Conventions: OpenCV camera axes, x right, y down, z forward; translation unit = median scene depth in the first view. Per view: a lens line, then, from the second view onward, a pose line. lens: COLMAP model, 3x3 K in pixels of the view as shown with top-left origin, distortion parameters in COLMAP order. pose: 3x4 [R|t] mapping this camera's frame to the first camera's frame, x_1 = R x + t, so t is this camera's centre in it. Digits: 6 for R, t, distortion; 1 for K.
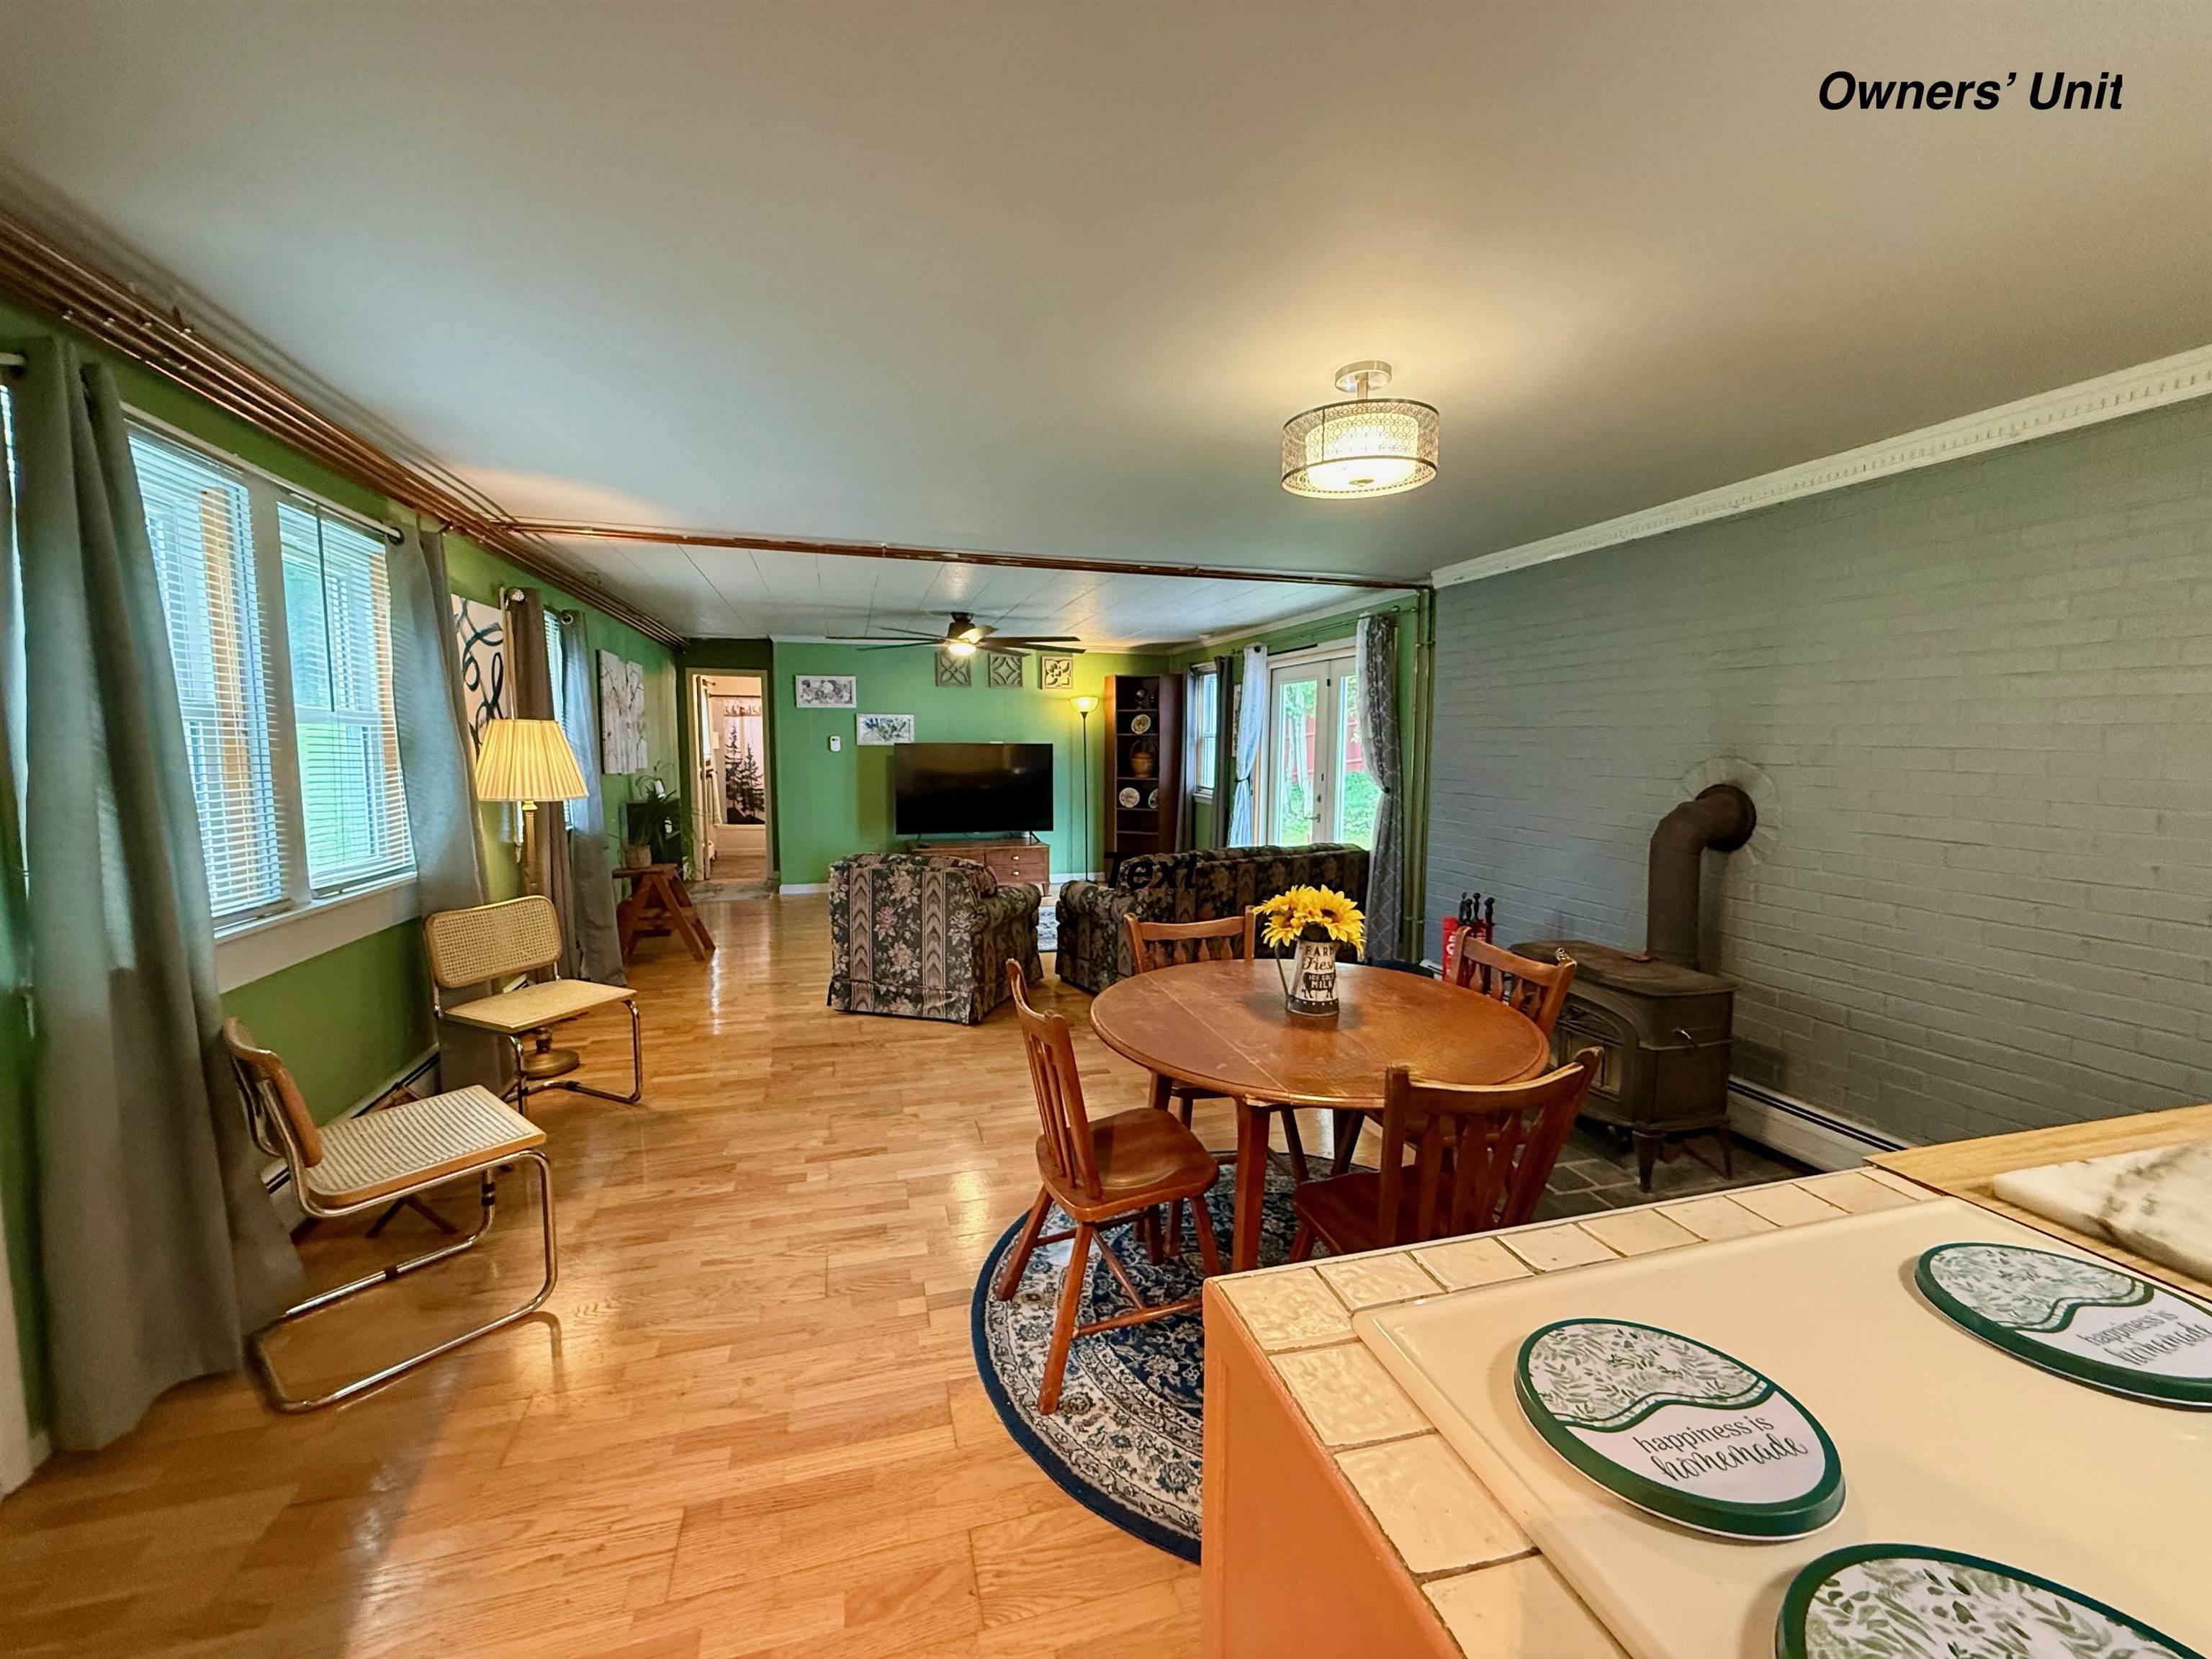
lens RADIAL K [[882.8, 0, 1100.9], [0, 882.8, 829.6], [0, 0, 1]] dist [-0.001428, -0.000240]
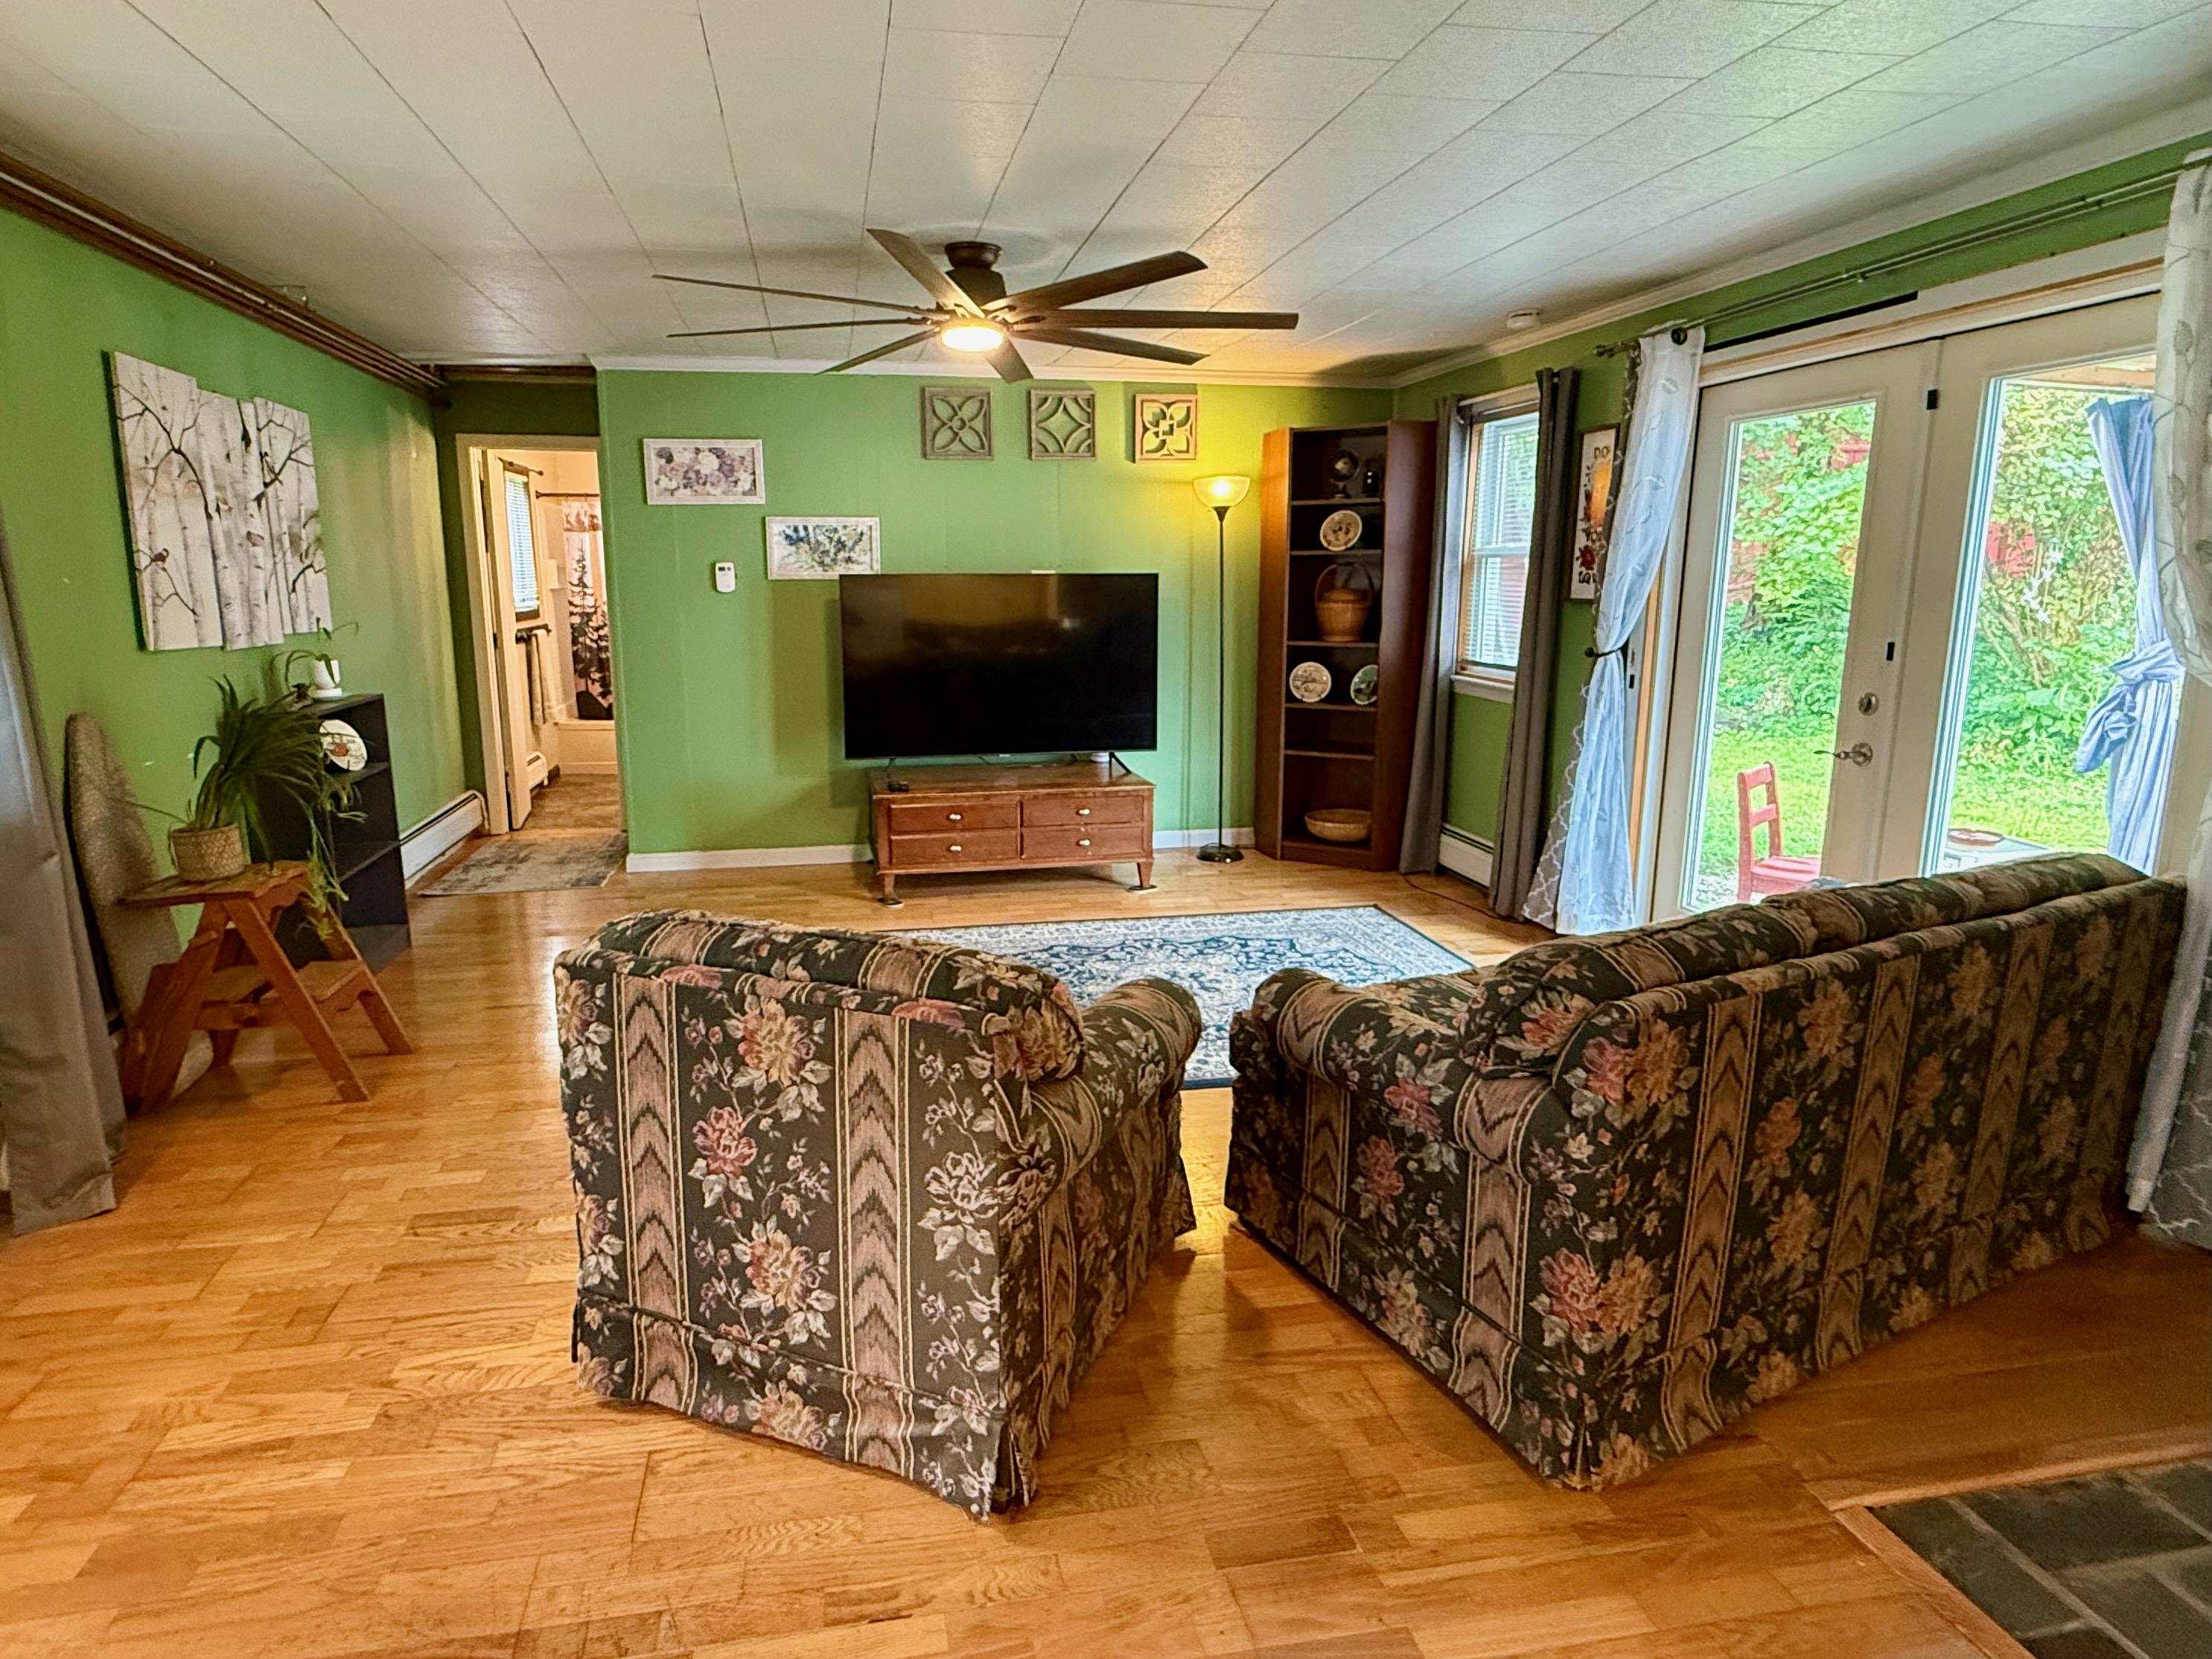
lens RADIAL K [[1200.1, 0, 1033.9], [0, 1200.1, 788.2], [0, 0, 1]] dist [-0.000885, 0.001577]
pose [[0.993934, 0.010301, -0.109497, -0.078998], [-0.001895, 0.997060, 0.076603, -0.047376], [0.109964, -0.075931, 0.991031, 0.523287]]
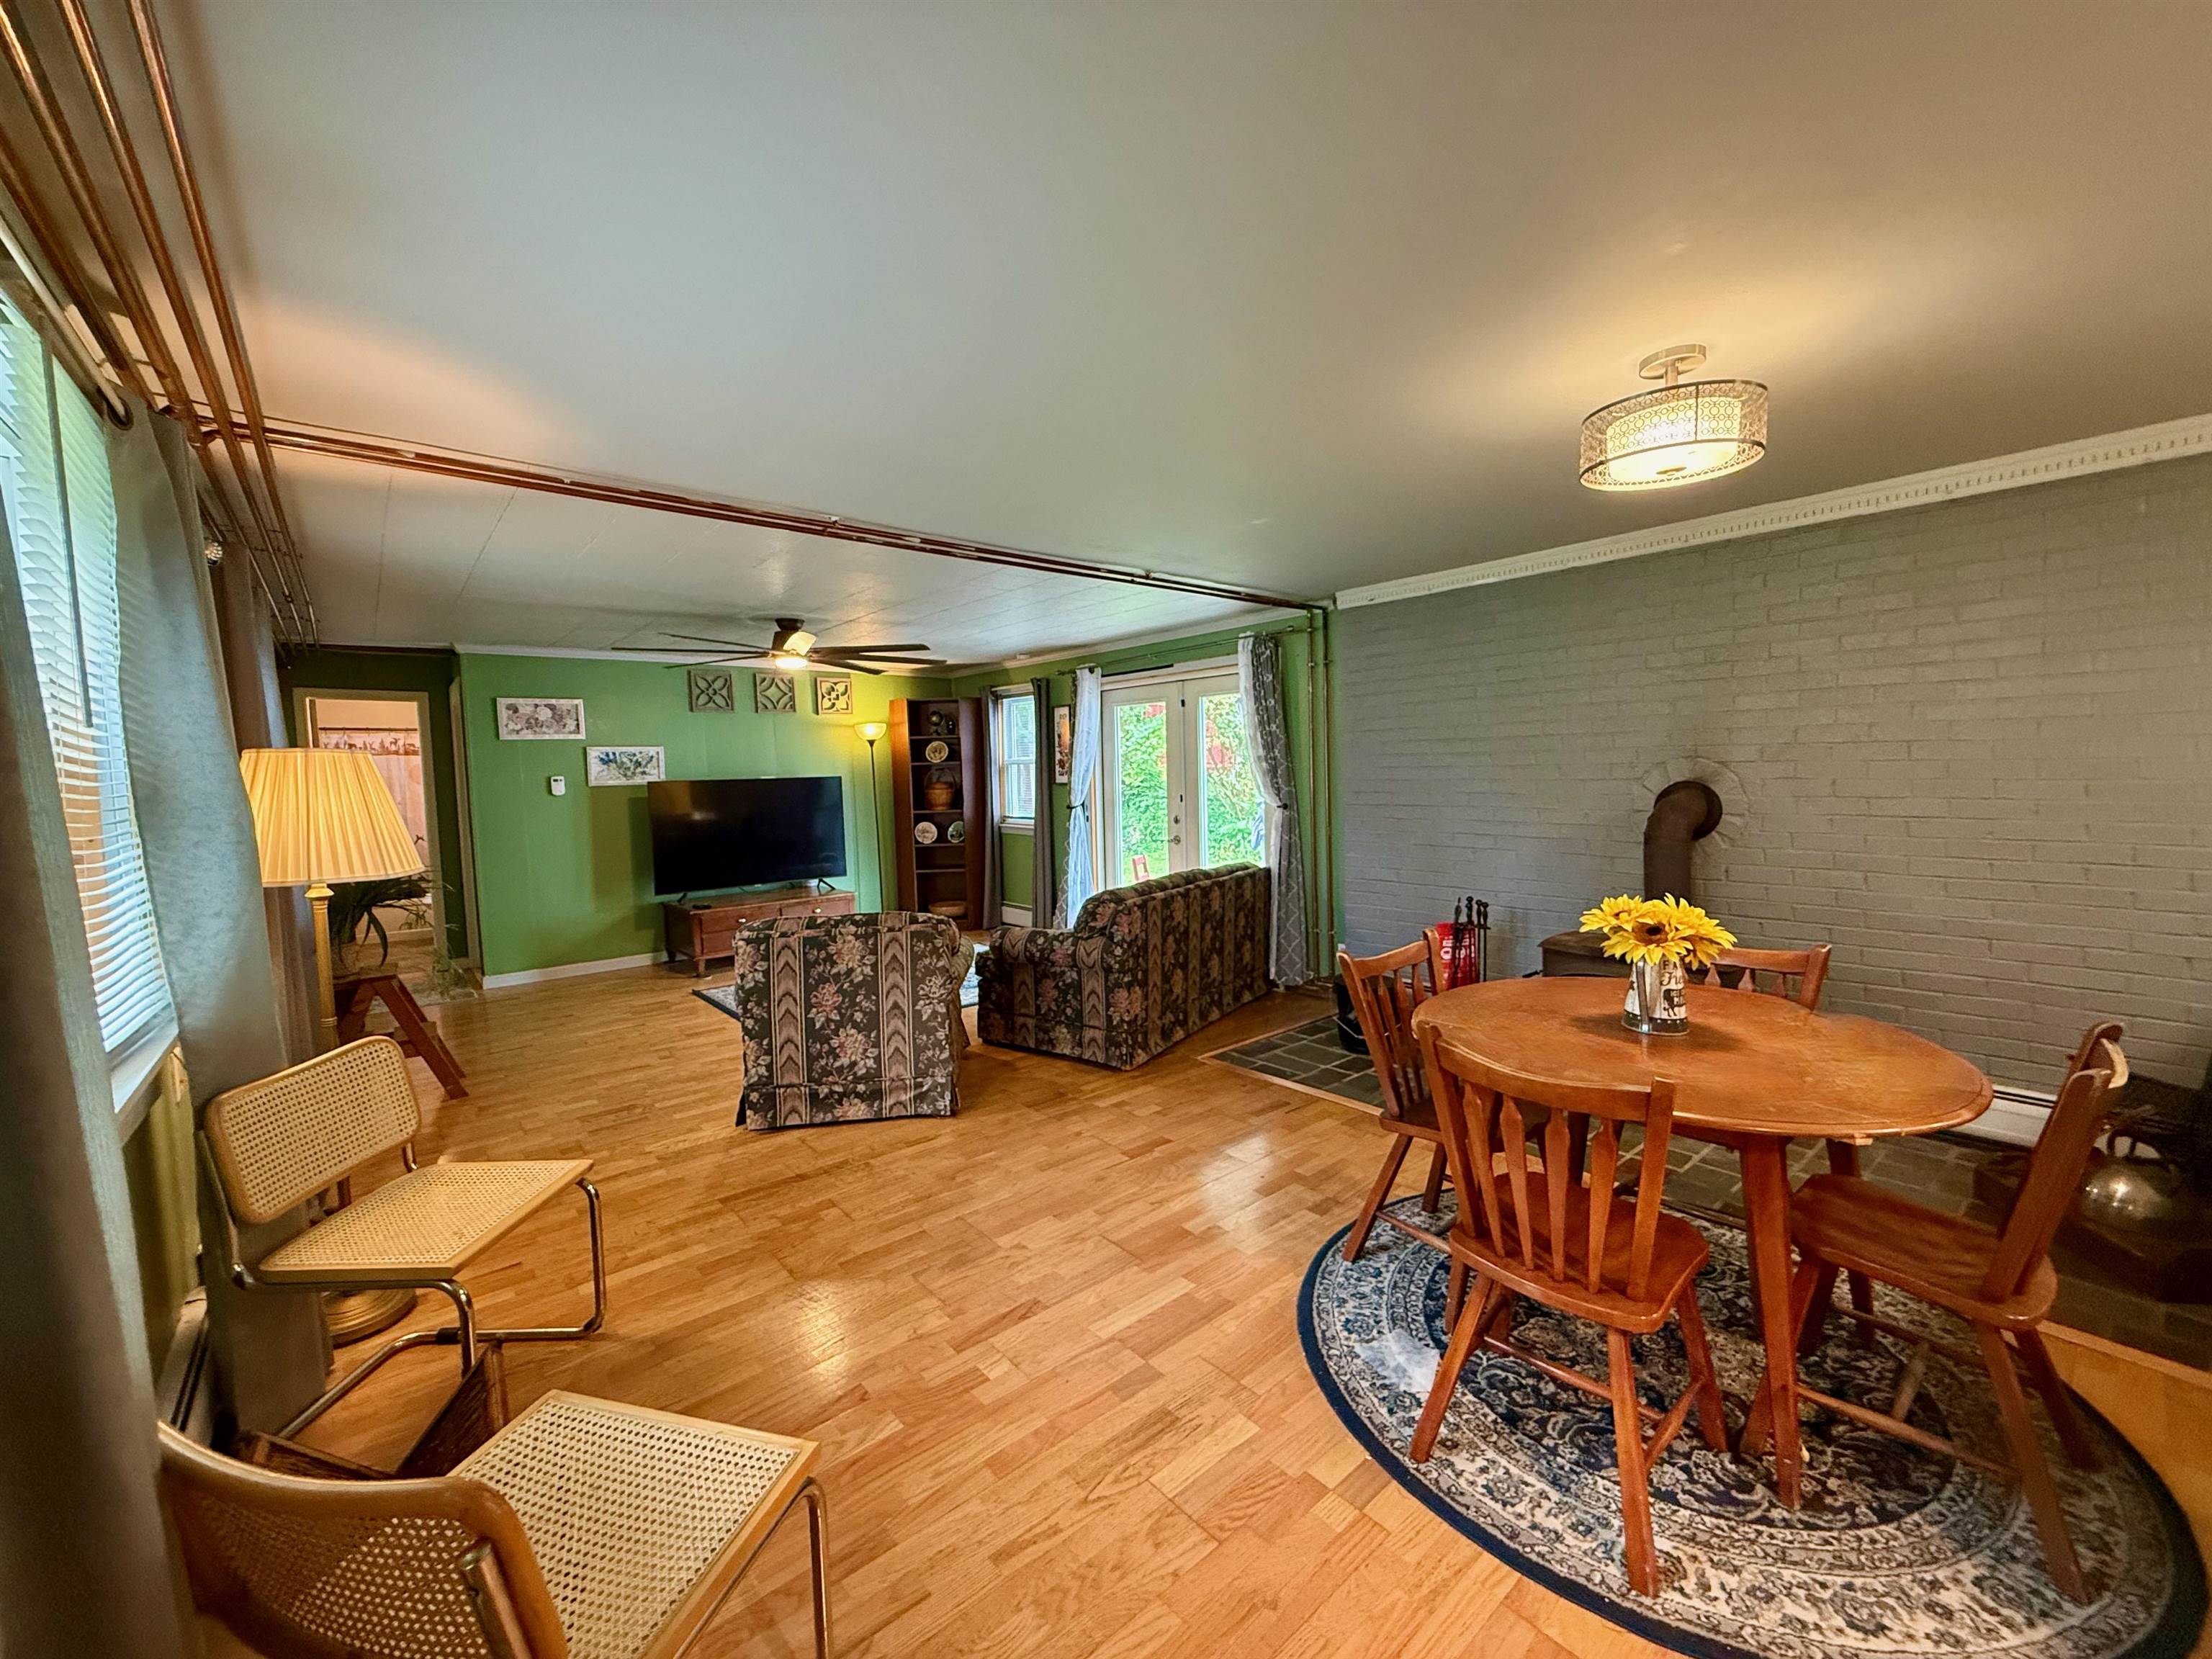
lens RADIAL K [[882.8, 0, 1100.9], [0, 882.8, 829.6], [0, 0, 1]] dist [-0.001428, -0.000240]
pose [[0.914033, -0.057926, 0.401482, -0.280416], [0.072591, 0.997132, -0.021399, -0.011788], [-0.399091, 0.048703, 0.915617, 0.159941]]
